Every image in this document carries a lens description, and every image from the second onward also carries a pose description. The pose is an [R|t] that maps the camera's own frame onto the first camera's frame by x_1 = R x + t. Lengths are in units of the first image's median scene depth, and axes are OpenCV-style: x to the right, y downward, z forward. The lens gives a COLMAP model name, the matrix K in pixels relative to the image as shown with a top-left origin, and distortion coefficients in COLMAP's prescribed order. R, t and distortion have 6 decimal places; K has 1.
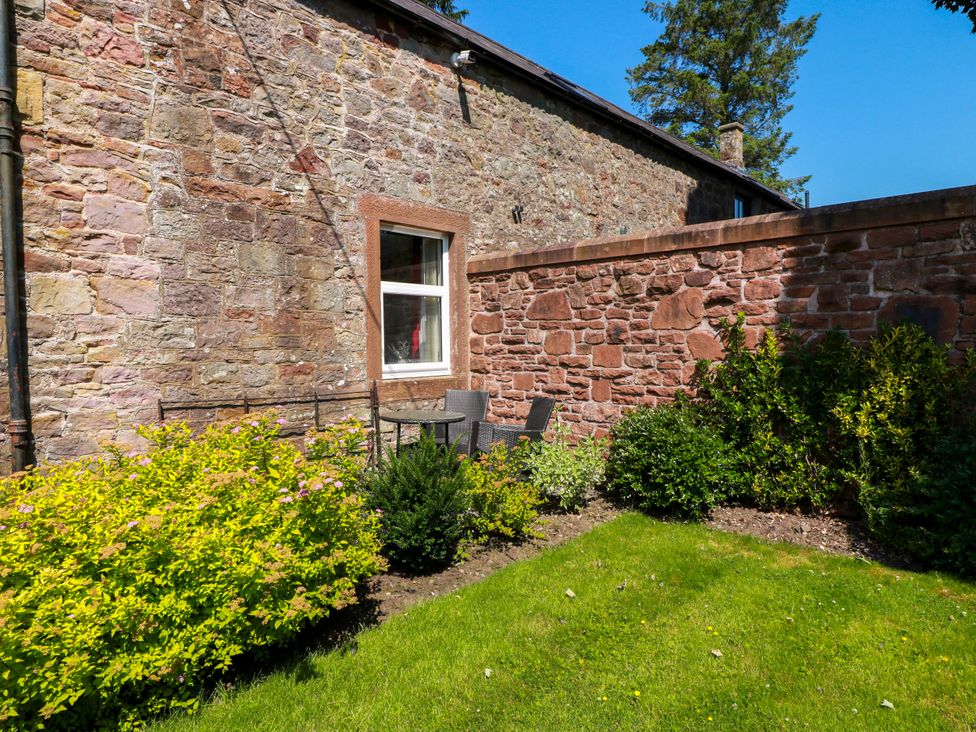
lens RADIAL K [[597.5, 0, 493.9], [0, 597.5, 359.3], [0, 0, 1]] dist [-0.002941, -0.005863]
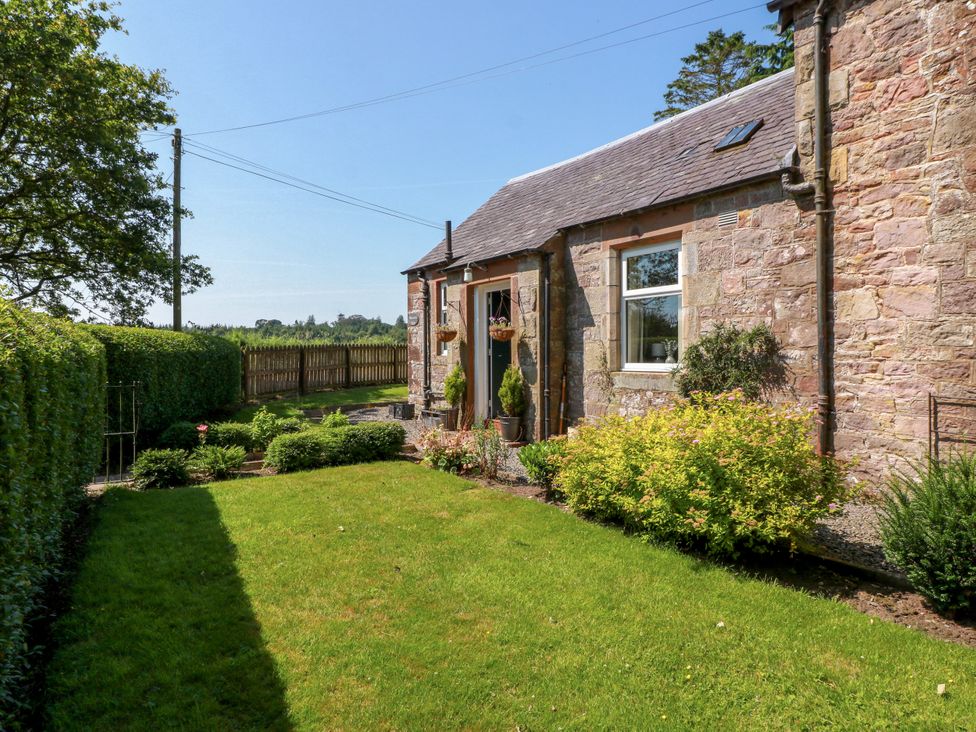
lens RADIAL K [[597.5, 0, 489.2], [0, 597.5, 359.3], [0, 0, 1]] dist [-0.002941, -0.005863]
pose [[-0.228620, 0.020299, -0.973304, 0.683894], [-0.019708, 0.999481, 0.025474, -0.006221], [0.973316, 0.025006, -0.228101, 0.463623]]
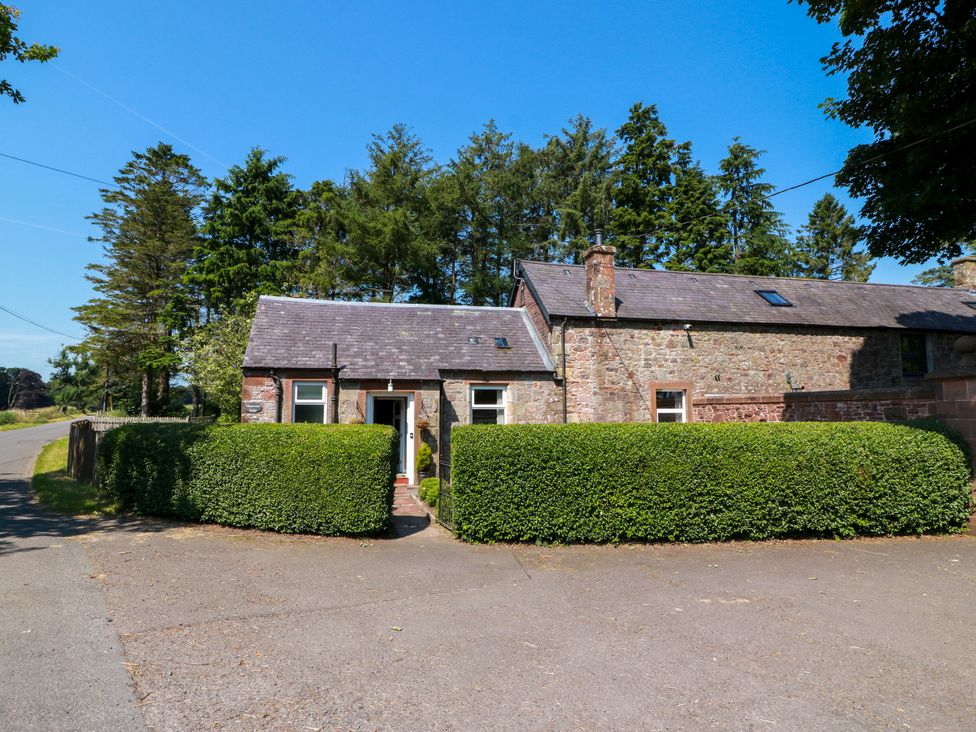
lens RADIAL K [[549.5, 0, 487.0], [0, 549.5, 364.6], [0, 0, 1]] dist [-0.002044, -0.002083]
pose [[0.826061, -0.041423, -0.562057, 0.889944], [-0.023411, 0.993912, -0.107658, -0.051995], [0.563095, 0.102091, 0.820062, -2.348998]]
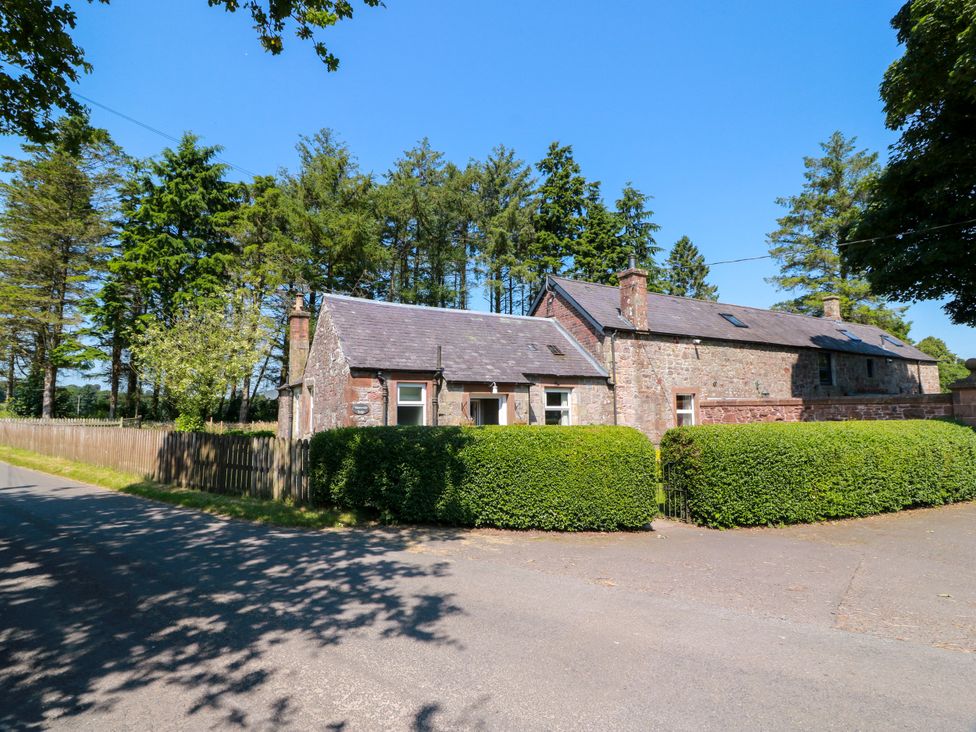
lens RADIAL K [[508.1, 0, 486.1], [0, 508.1, 364.1], [0, 0, 1]] dist [-0.003569, -0.012264]
pose [[0.949349, -0.023254, -0.313362, -0.419793], [-0.015241, 0.992676, -0.119839, -0.034544], [0.313854, 0.118545, 0.942042, -2.971882]]
